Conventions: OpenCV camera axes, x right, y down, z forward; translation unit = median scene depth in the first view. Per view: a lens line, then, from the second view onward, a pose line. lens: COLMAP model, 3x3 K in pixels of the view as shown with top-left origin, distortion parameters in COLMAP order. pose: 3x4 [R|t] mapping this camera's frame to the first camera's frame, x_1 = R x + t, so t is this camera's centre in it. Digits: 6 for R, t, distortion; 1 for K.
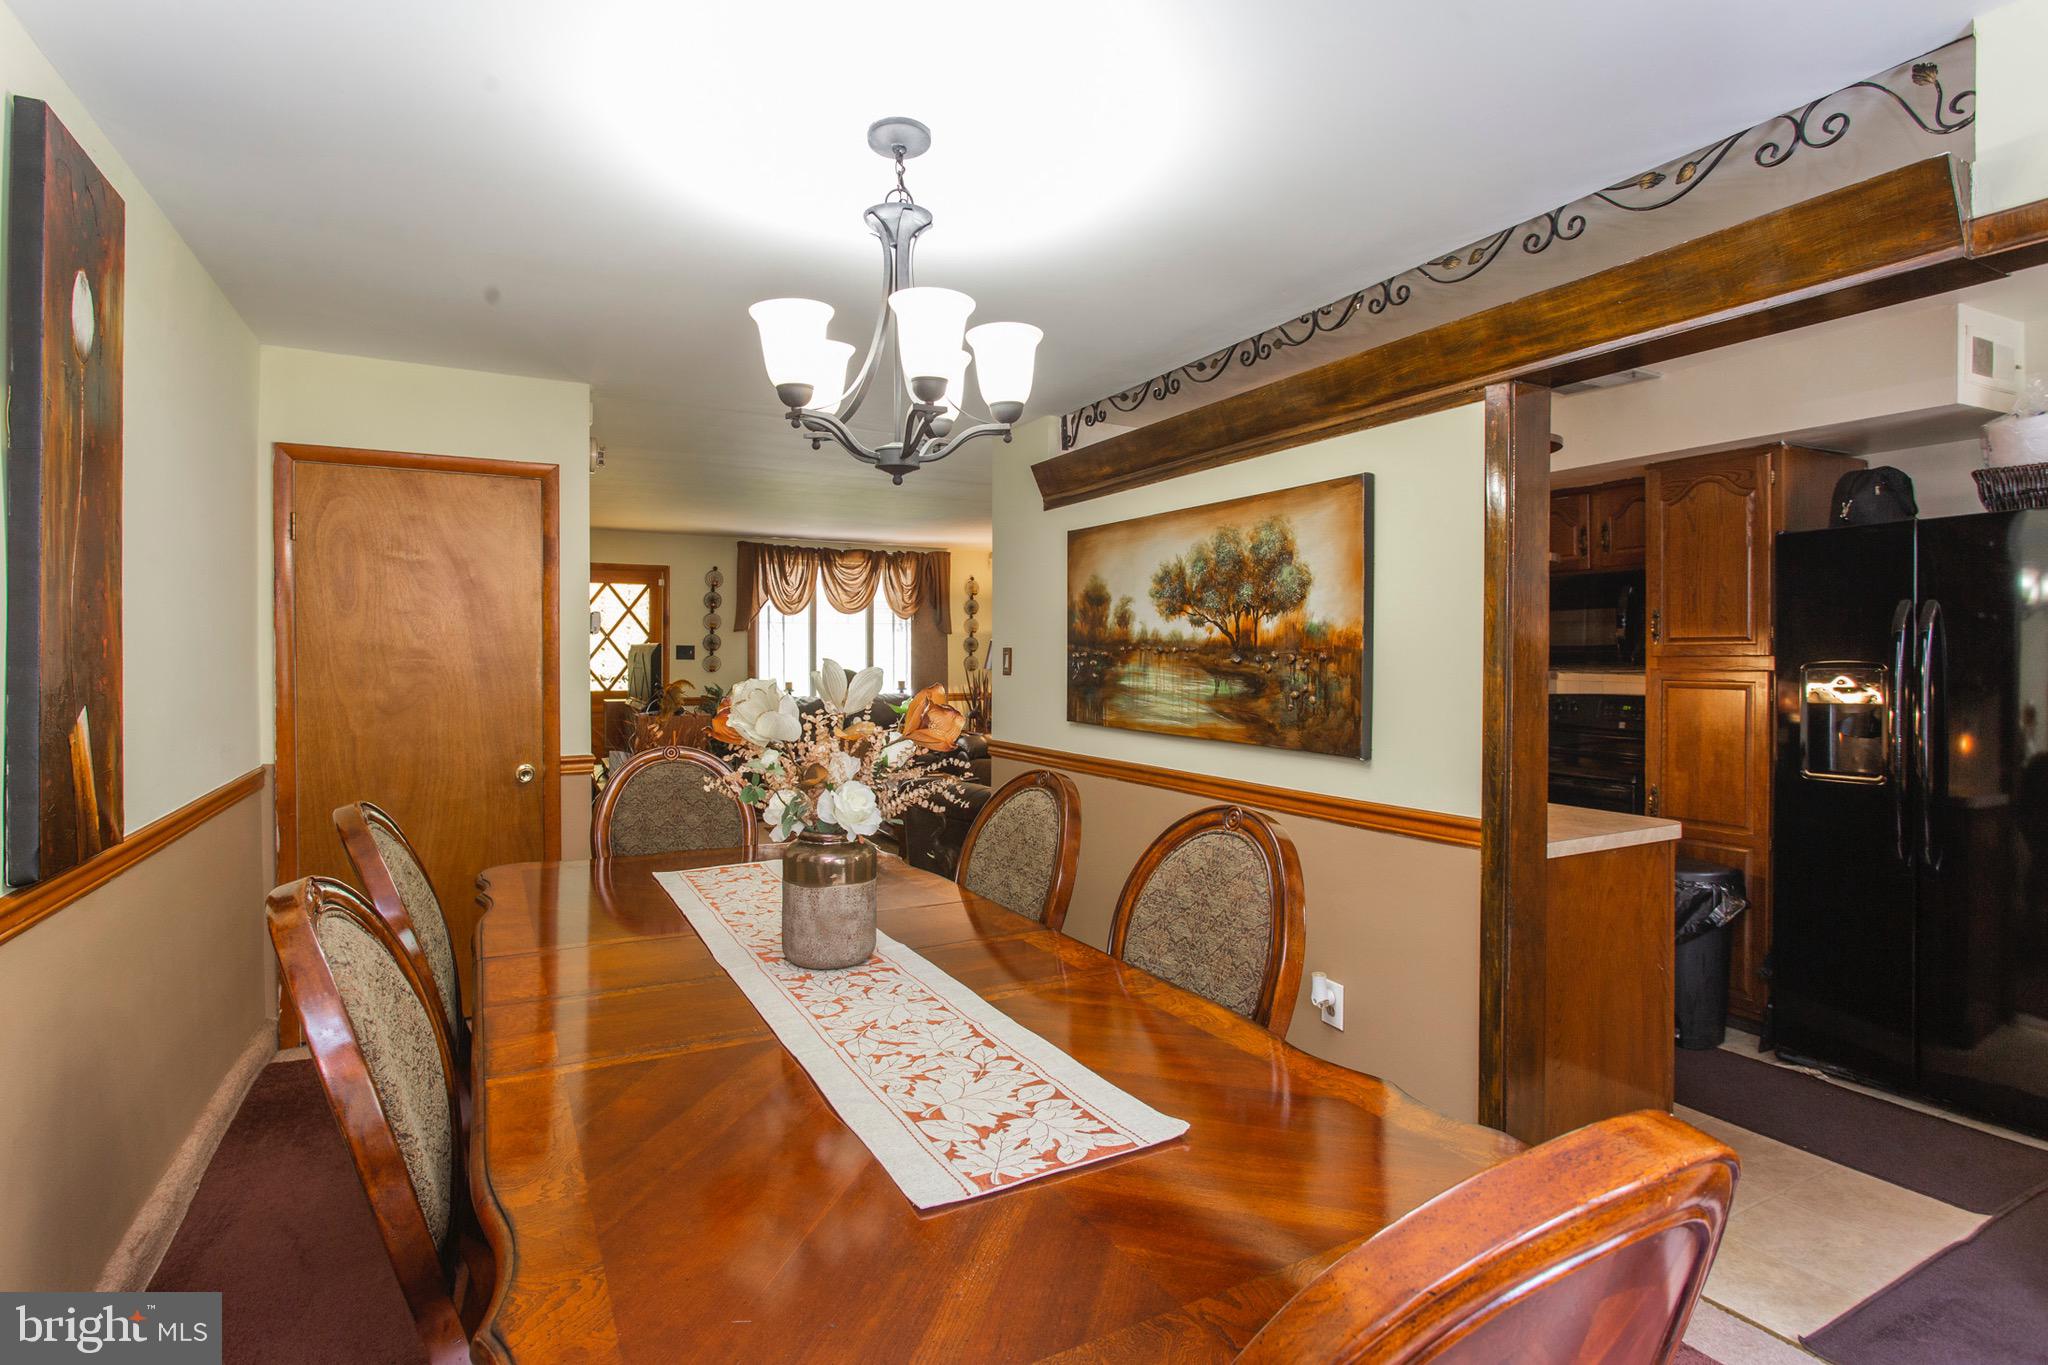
lens RADIAL K [[985.1, 0, 1015.9], [0, 985.1, 676.3], [0, 0, 1]] dist [-0.018848, 0.005662]
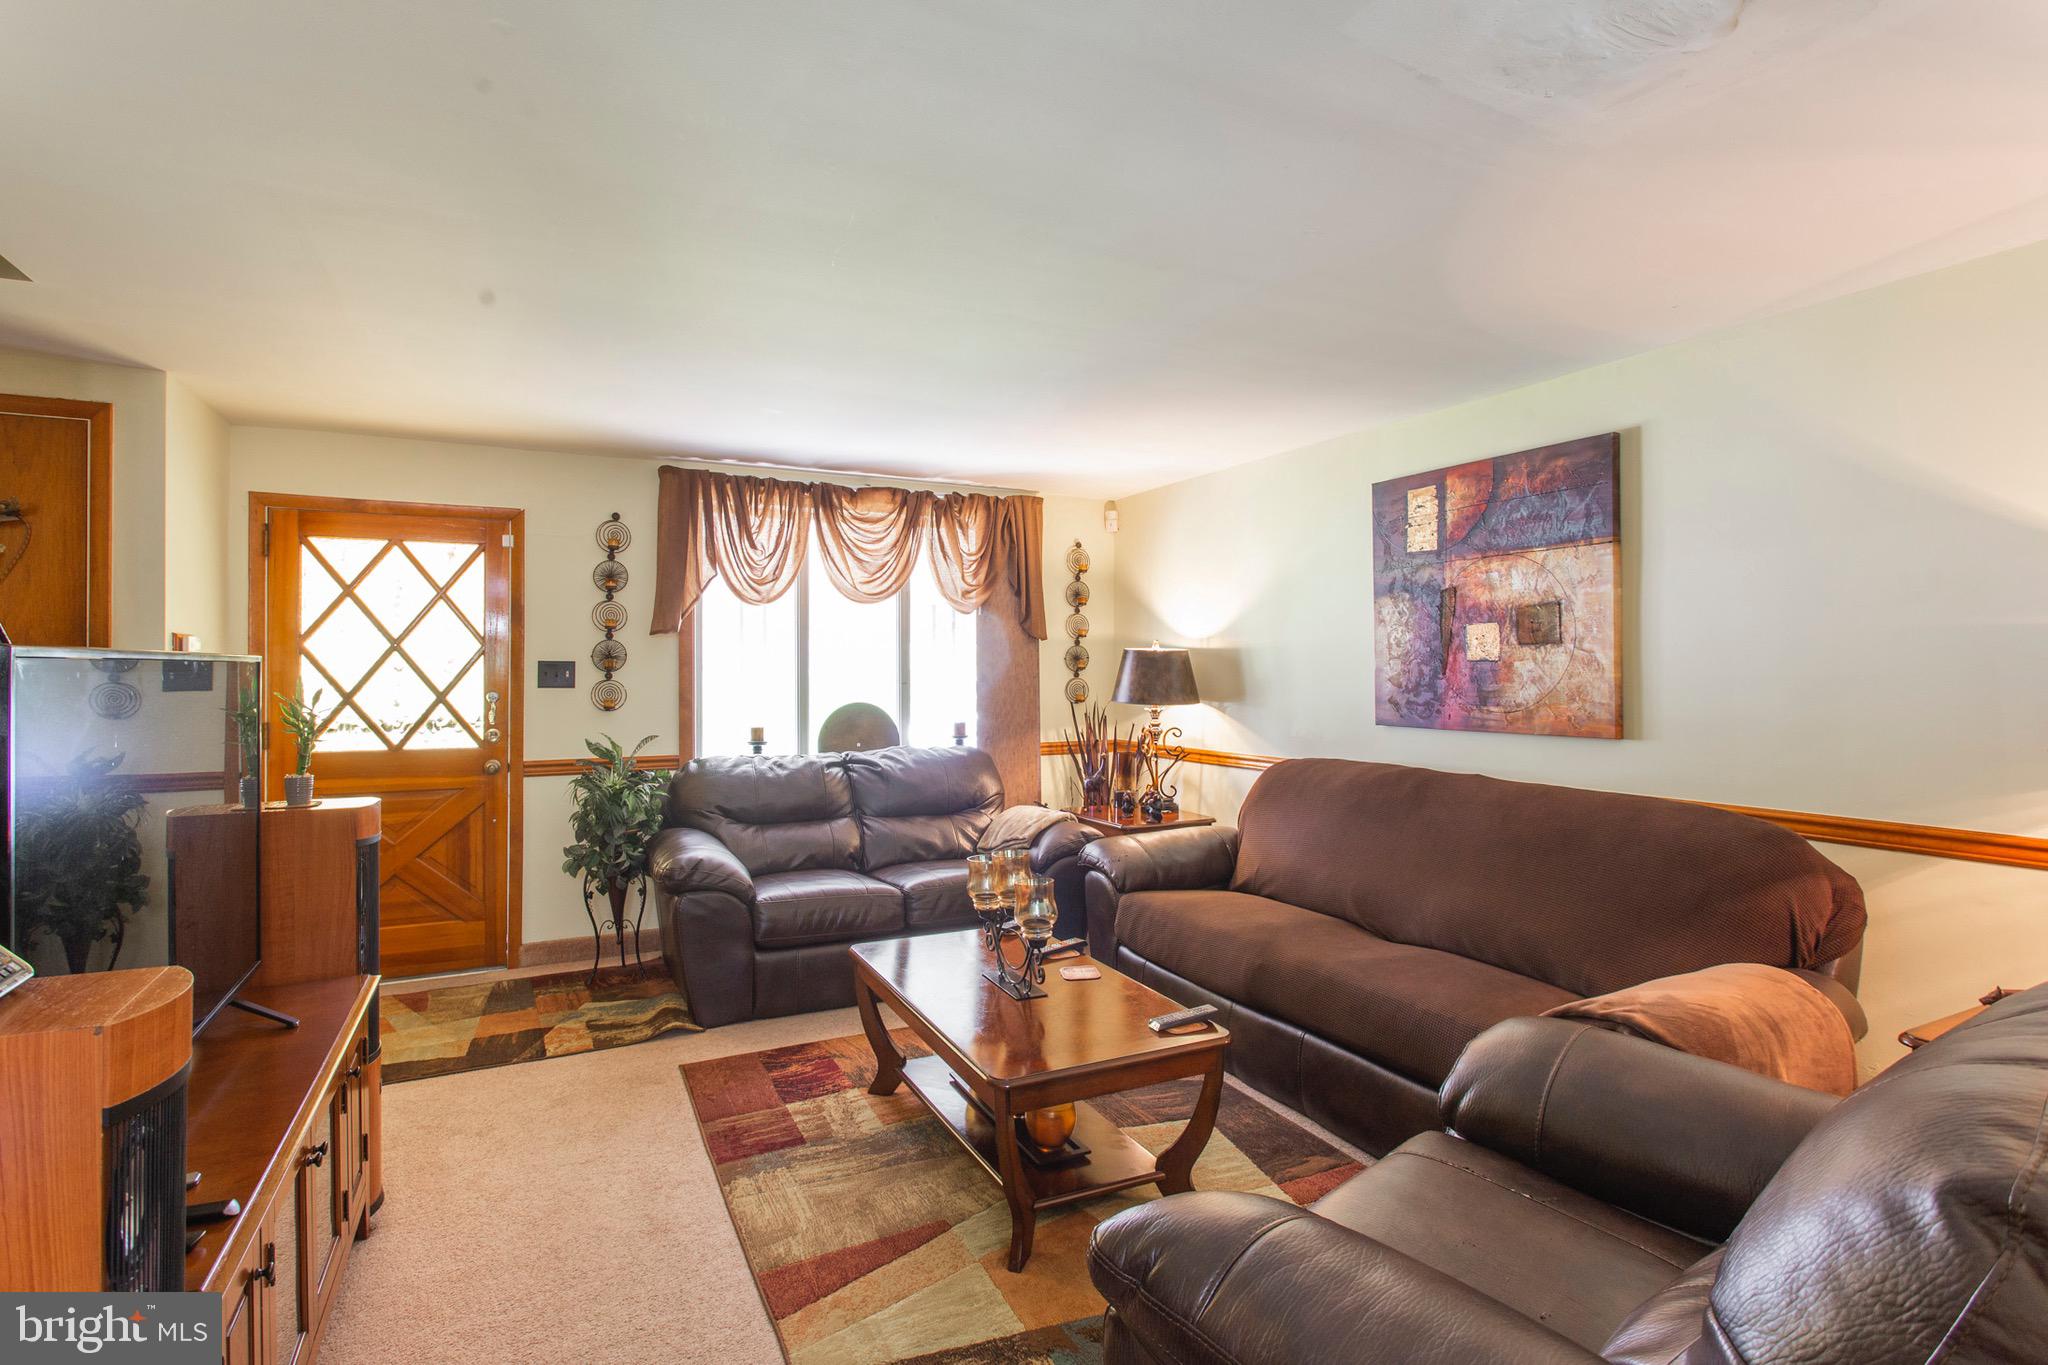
lens RADIAL K [[985.1, 0, 1032.5], [0, 985.1, 669.0], [0, 0, 1]] dist [-0.018848, 0.005662]
pose [[0.999966, -0.004338, 0.006948, -0.082285], [0.004512, 0.999672, -0.025204, -0.012576], [-0.006836, 0.025235, 0.999658, 0.457940]]
